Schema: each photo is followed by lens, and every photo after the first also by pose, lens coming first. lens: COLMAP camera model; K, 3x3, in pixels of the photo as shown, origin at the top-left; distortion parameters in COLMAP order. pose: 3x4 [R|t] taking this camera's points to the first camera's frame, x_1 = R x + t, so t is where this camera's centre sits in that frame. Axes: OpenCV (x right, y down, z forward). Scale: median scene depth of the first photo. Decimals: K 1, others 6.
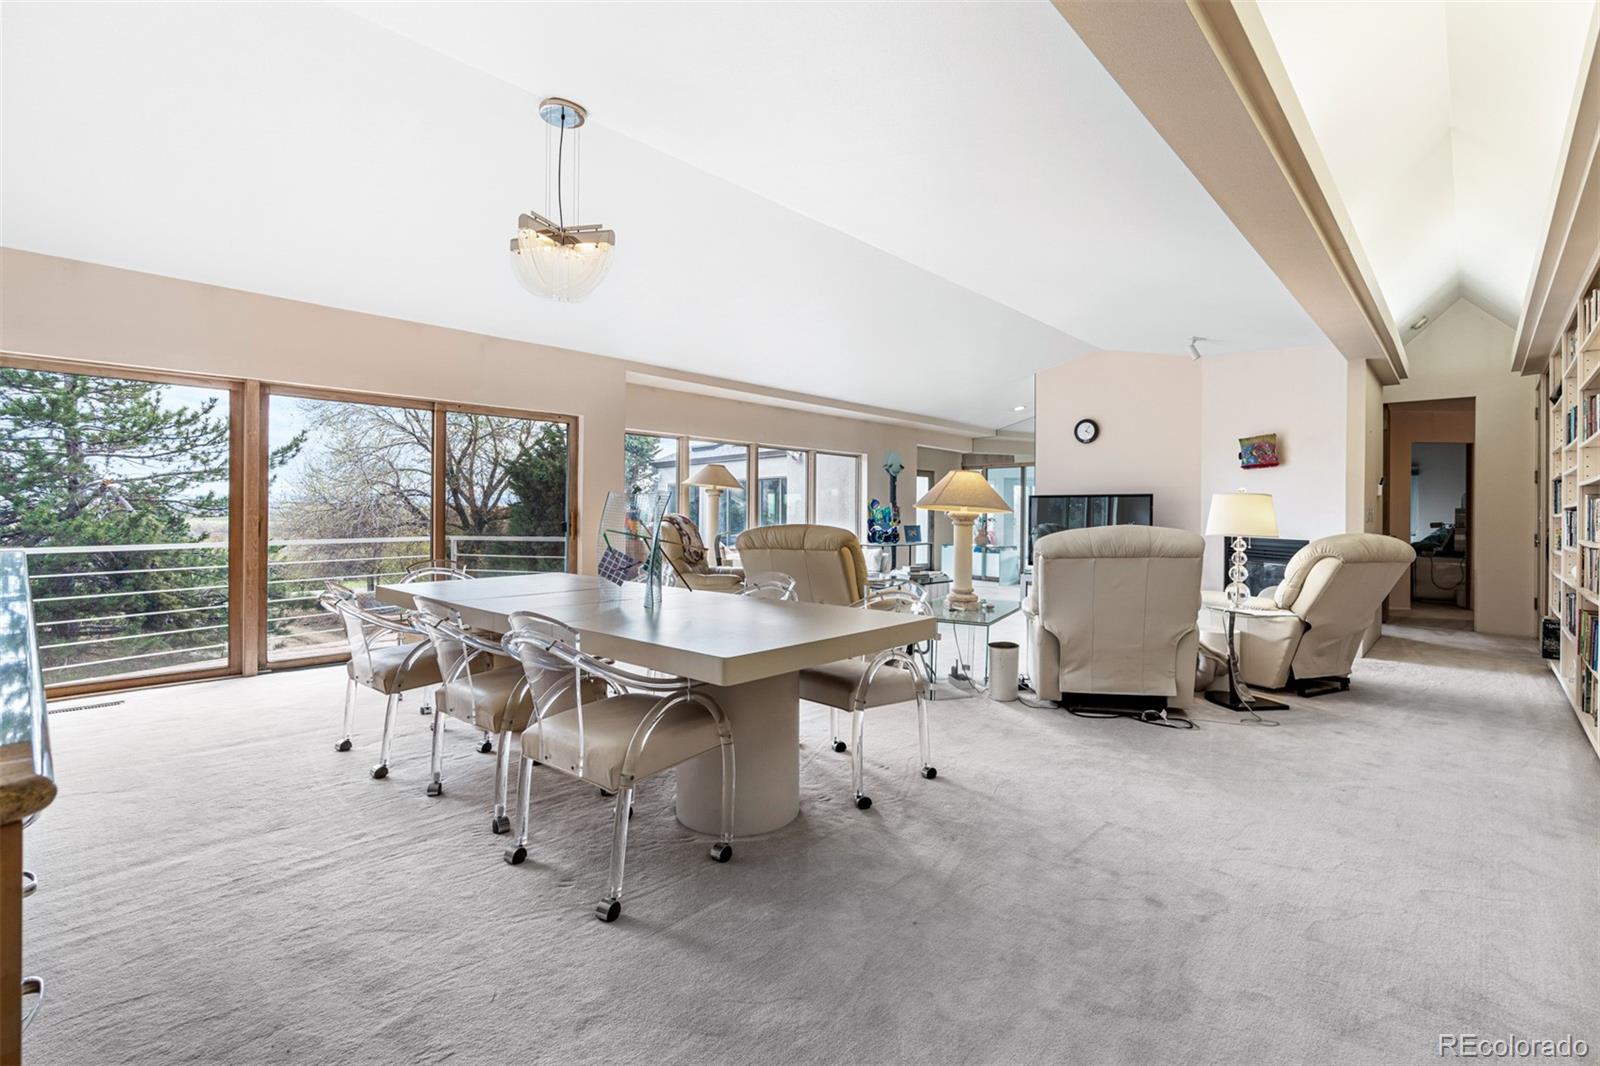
lens RADIAL K [[729.9, 0, 801.4], [0, 729.9, 516.7], [0, 0, 1]] dist [-0.001609, 0.000139]
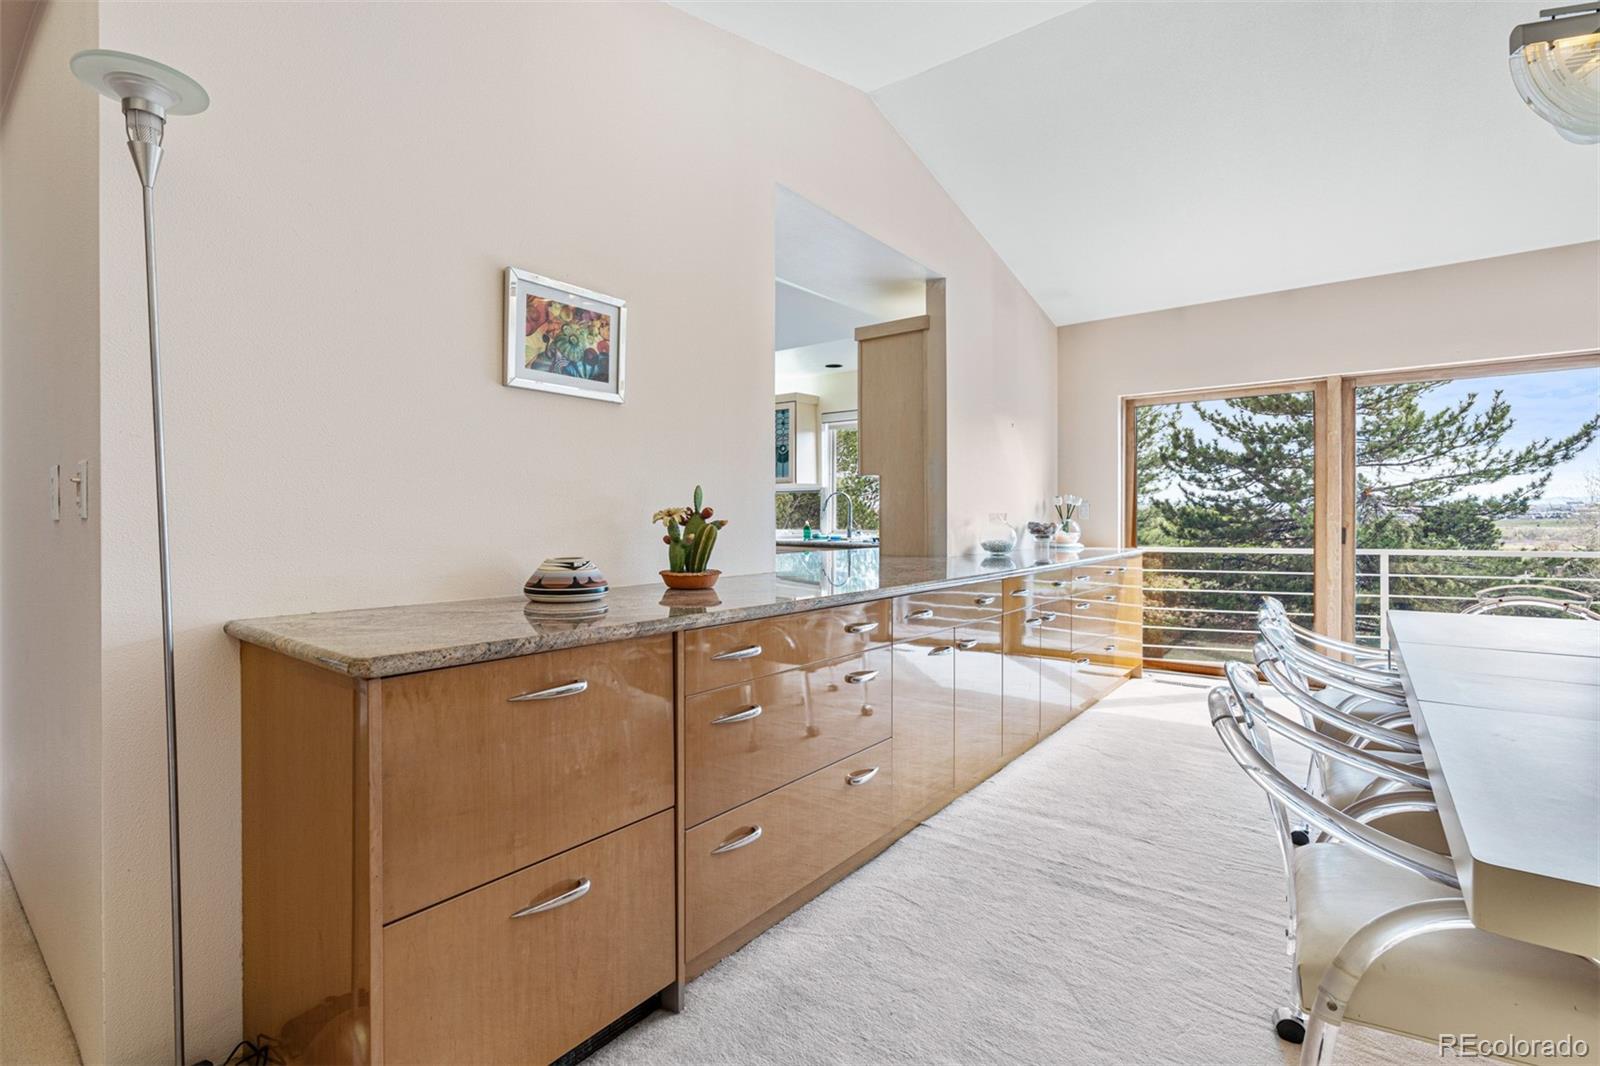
lens RADIAL K [[729.9, 0, 801.4], [0, 729.9, 516.7], [0, 0, 1]] dist [-0.001609, 0.000139]
pose [[0.094634, -0.006087, -0.995493, 0.190008], [-0.001457, 0.999979, -0.006253, -0.001445], [0.995511, 0.002042, 0.094624, 0.386795]]
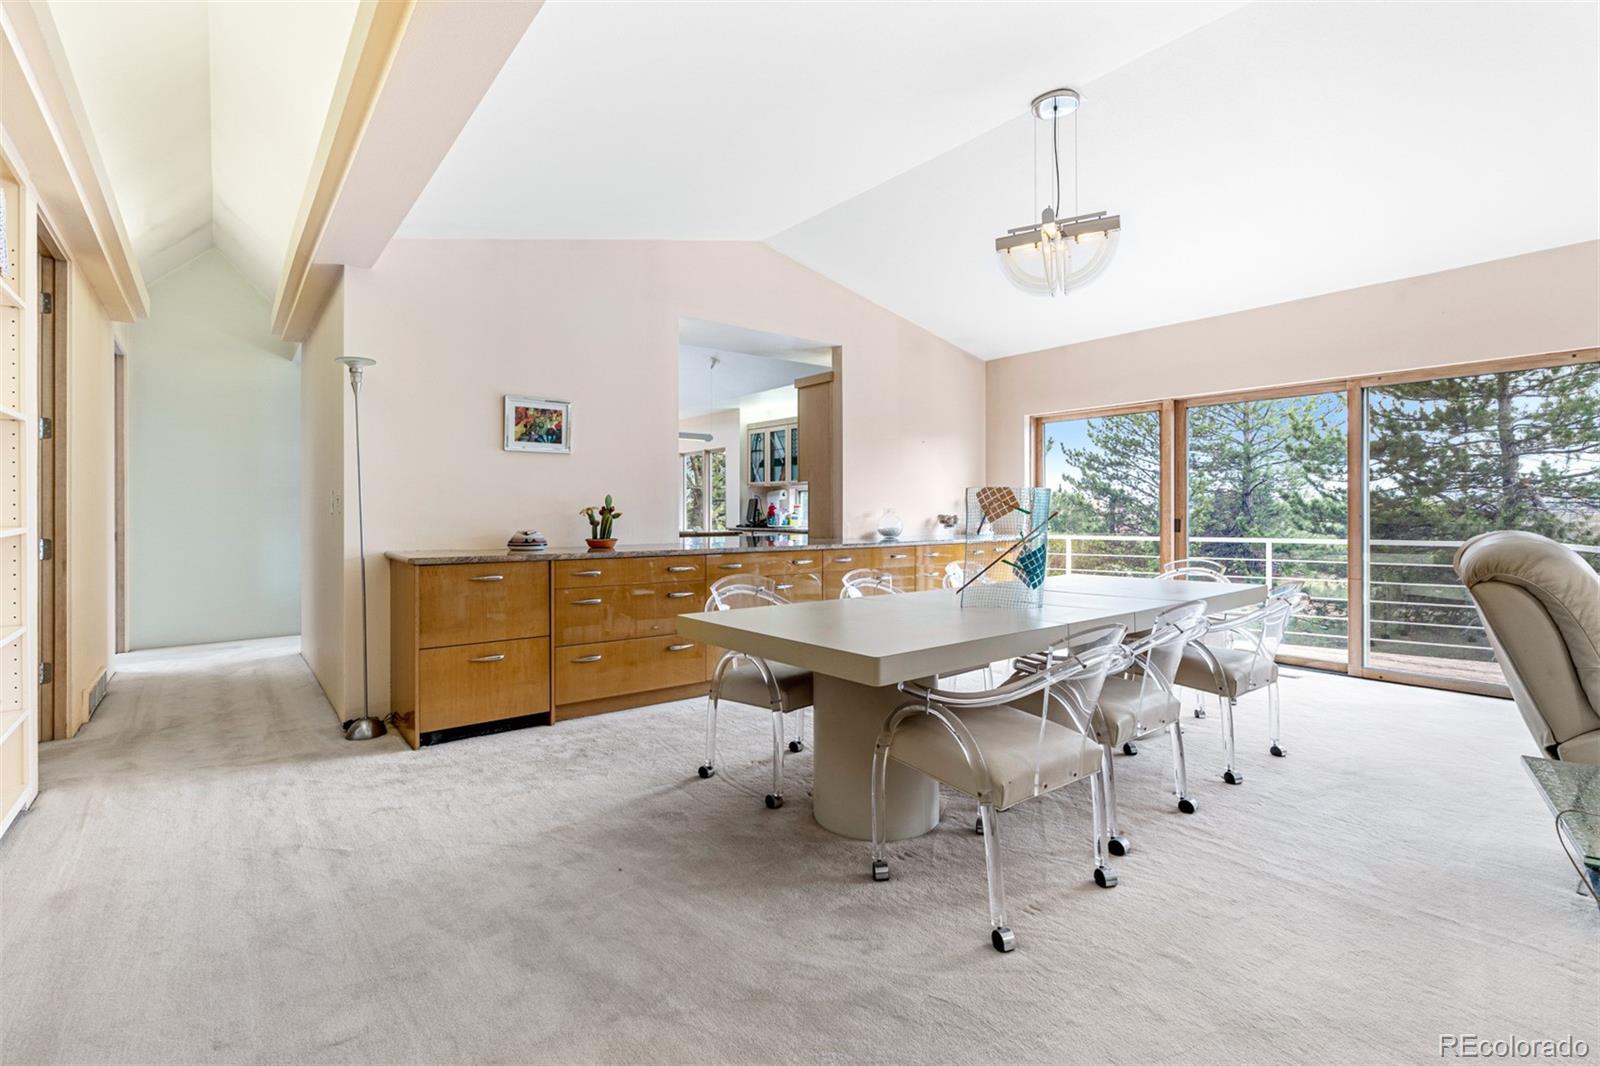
lens RADIAL K [[736.7, 0, 797.8], [0, 736.7, 506.8], [0, 0, 1]] dist [-0.001337, -0.000090]
pose [[-0.148943, -0.010592, -0.988789, 3.338182], [-0.002708, 0.999943, -0.010303, 0.002395], [0.988842, 0.001143, -0.148963, 3.168698]]
